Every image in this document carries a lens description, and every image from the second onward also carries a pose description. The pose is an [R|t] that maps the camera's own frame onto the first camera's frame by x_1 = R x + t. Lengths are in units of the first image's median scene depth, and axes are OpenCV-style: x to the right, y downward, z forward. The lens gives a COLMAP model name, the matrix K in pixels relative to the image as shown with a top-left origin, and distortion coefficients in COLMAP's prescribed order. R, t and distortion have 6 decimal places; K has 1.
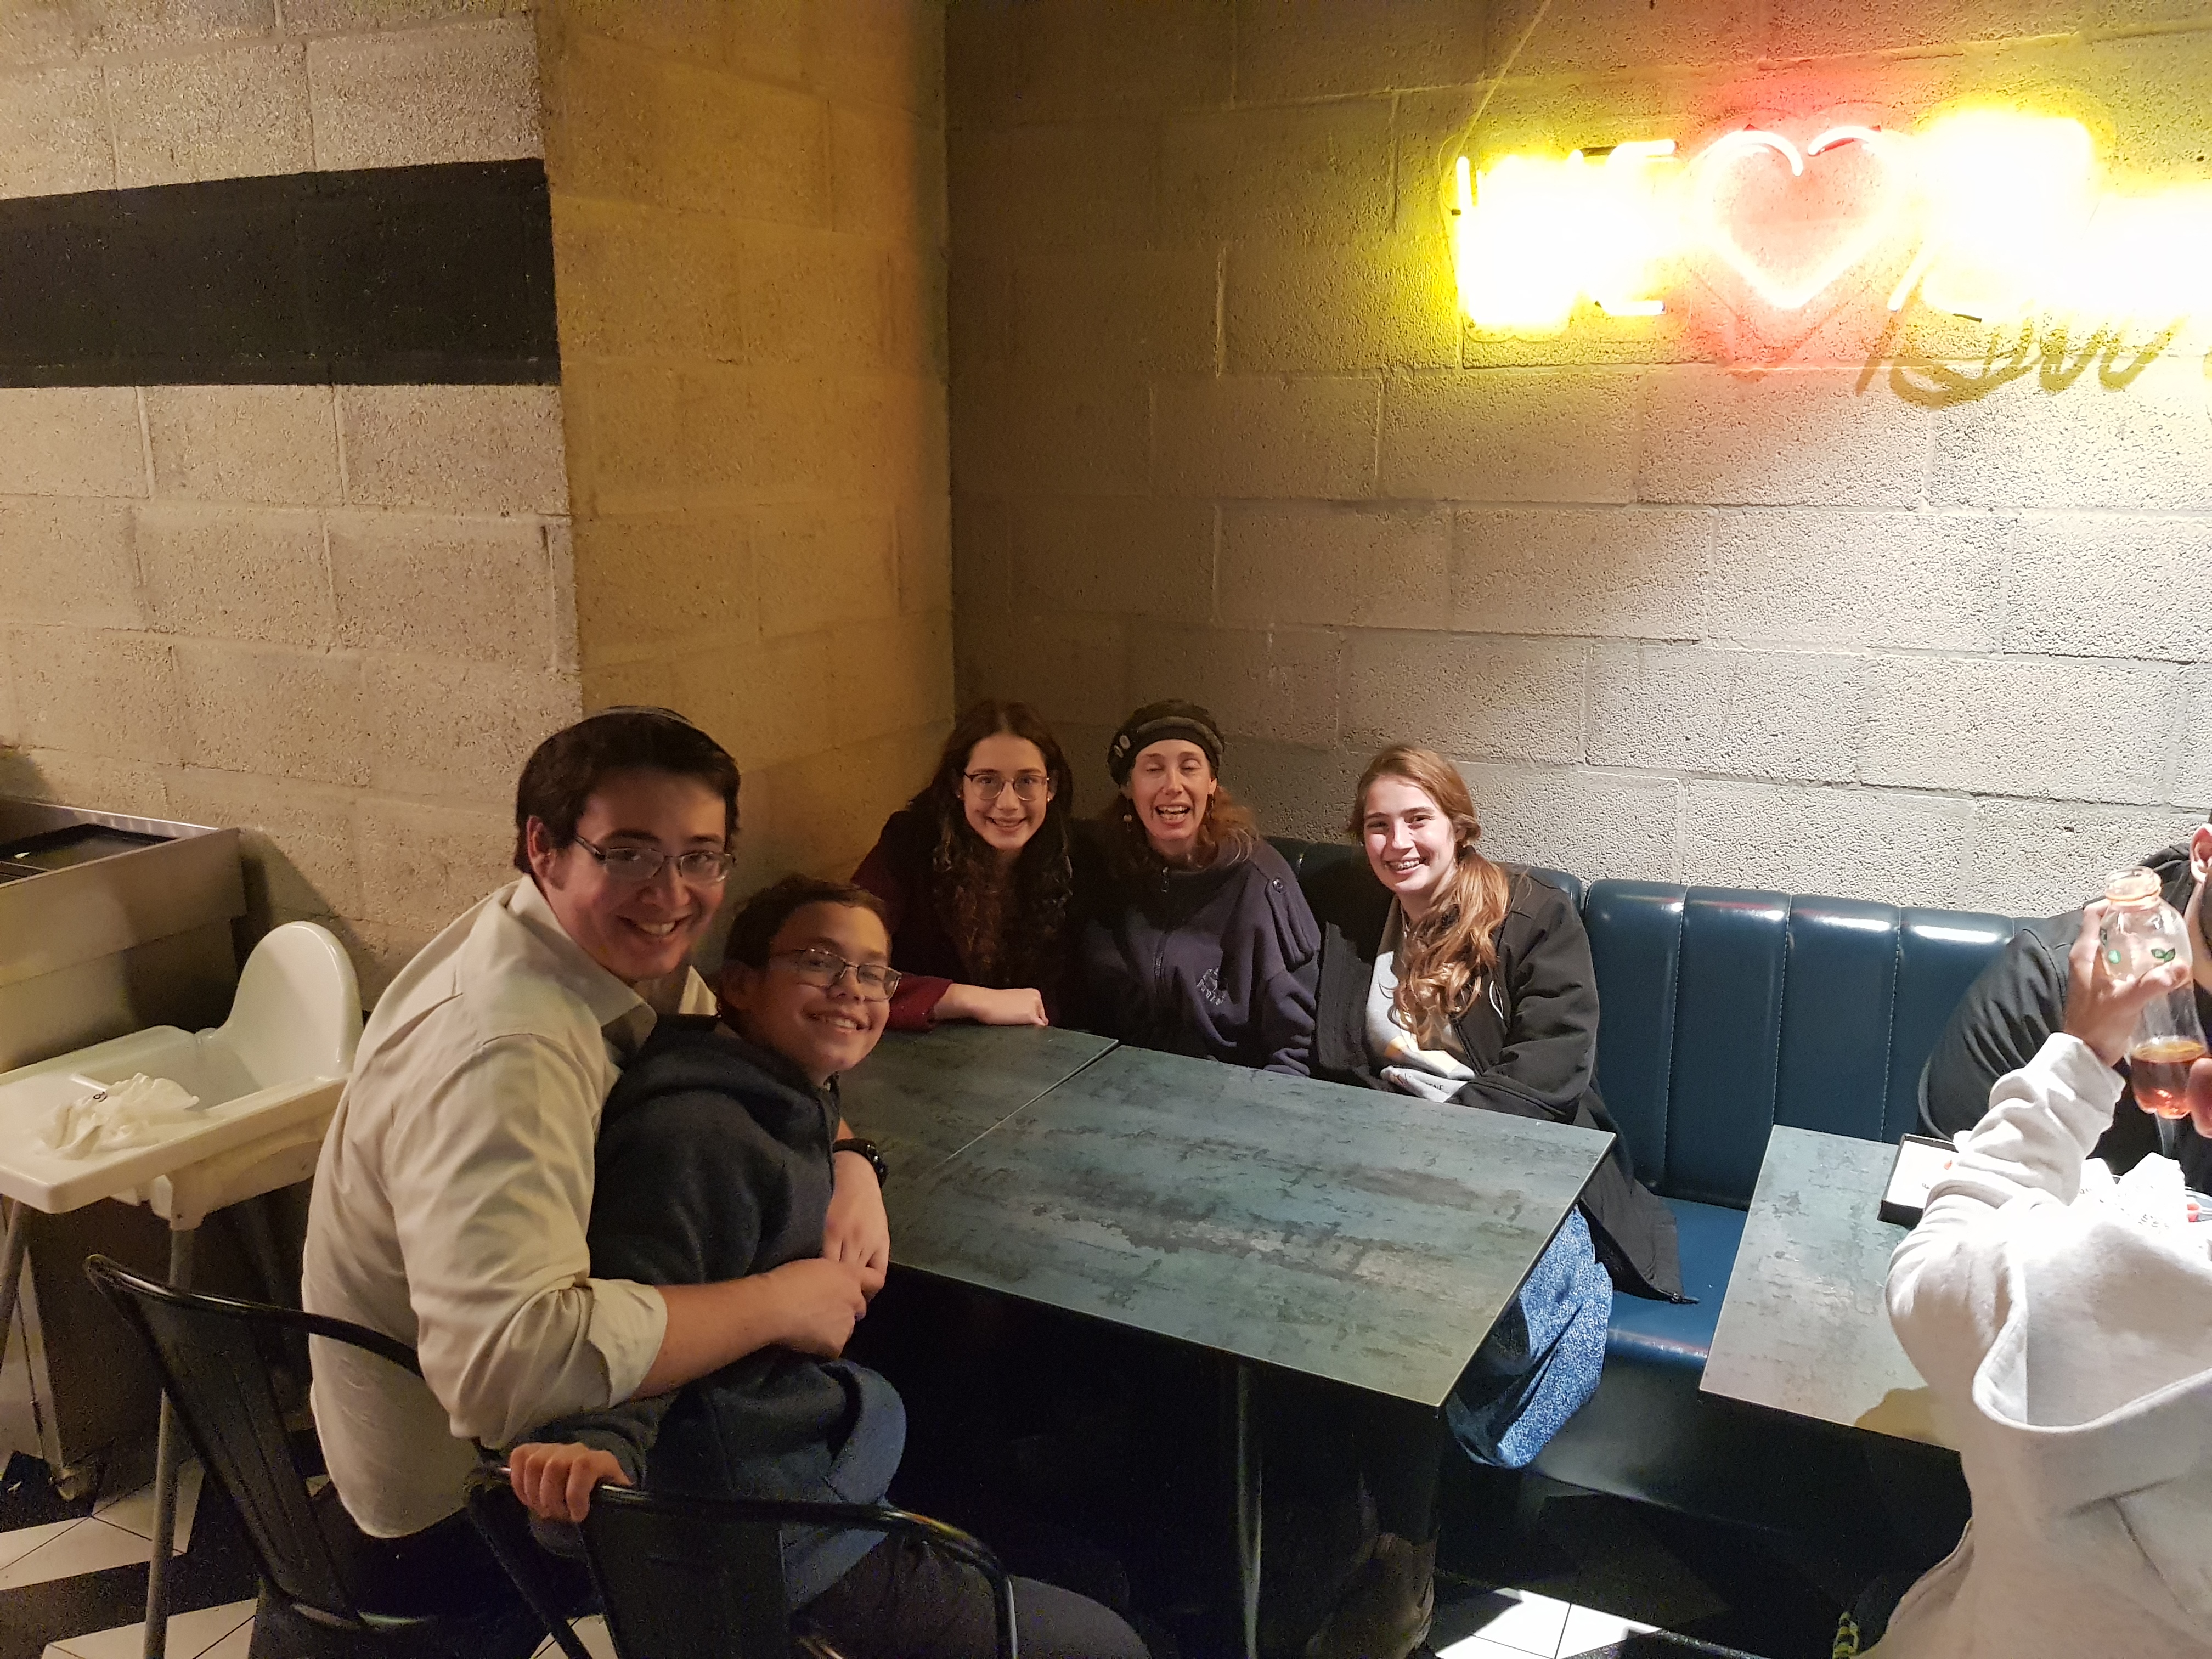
lens RADIAL K [[1741.8, 0, 1106.0], [0, 1741.8, 829.5], [0, 0, 1]] dist [0.065997, -0.102858]
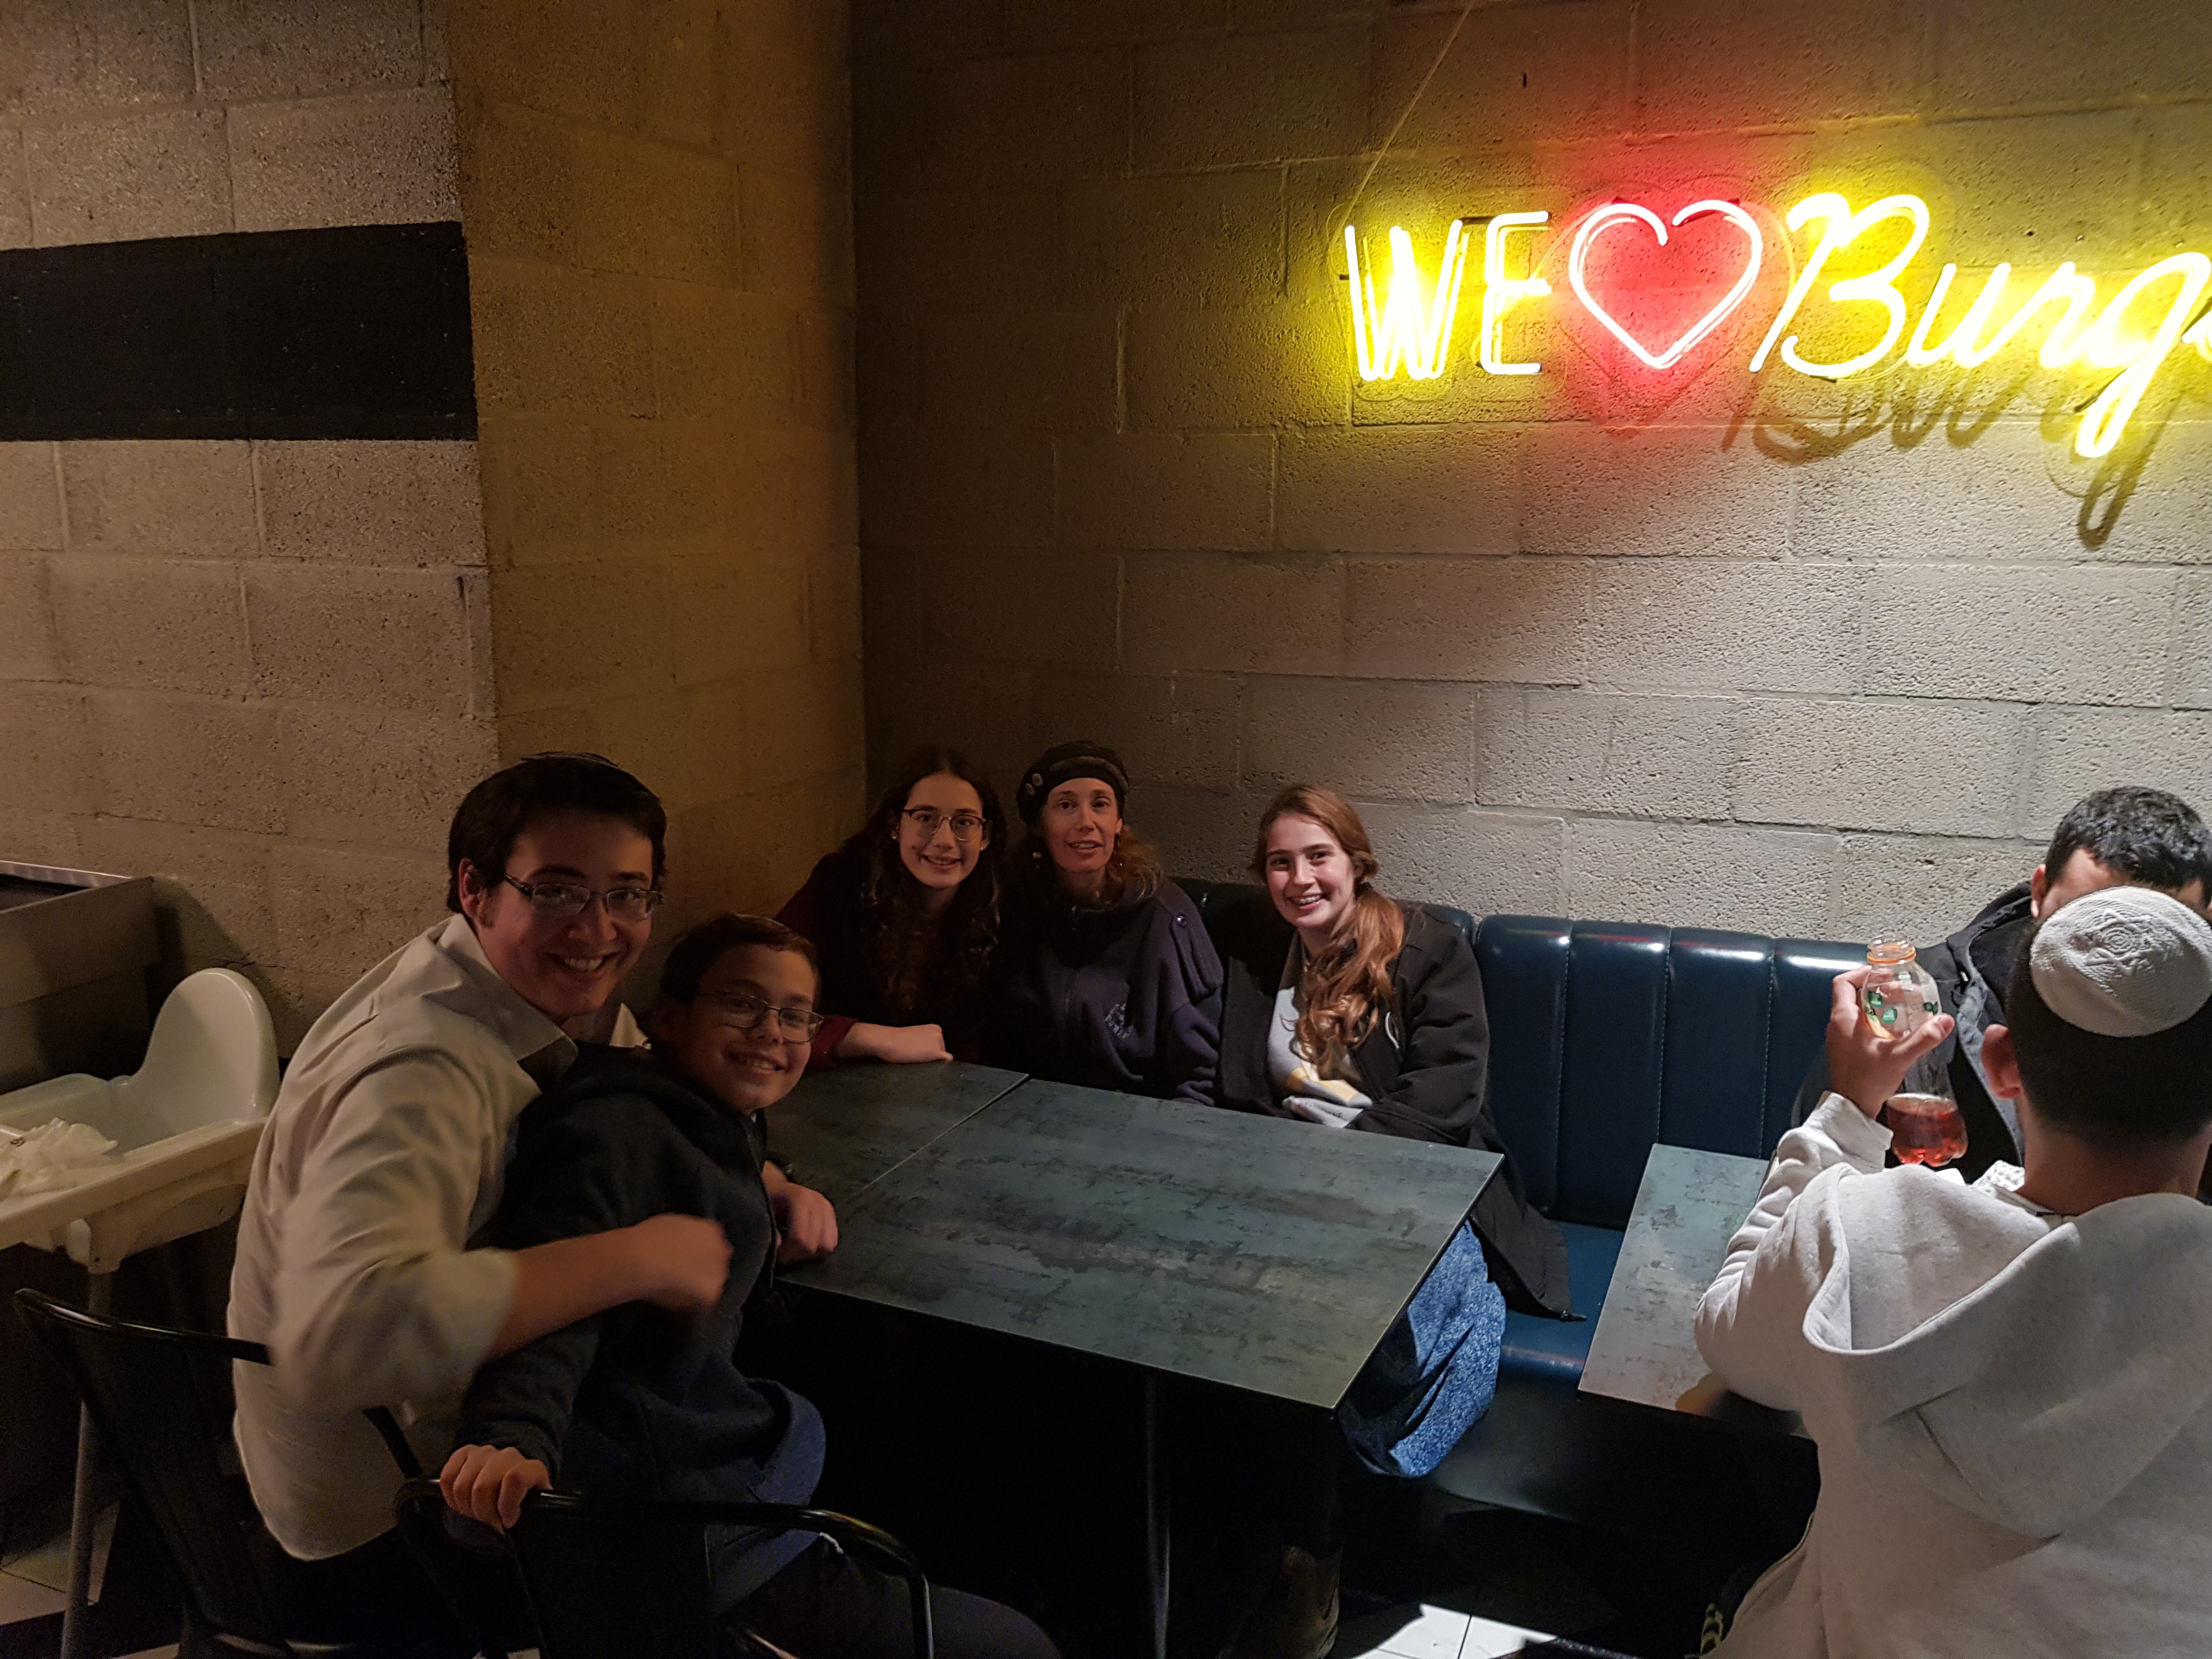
lens RADIAL K [[1956.8, 0, 1106.6], [0, 1956.8, 861.3], [0, 0, 1]] dist [0.082446, -0.155442]
pose [[0.998931, -0.008205, 0.045502, 0.001722], [0.009332, 0.999653, -0.024627, 0.024381], [-0.045284, 0.025025, 0.998661, -0.160400]]
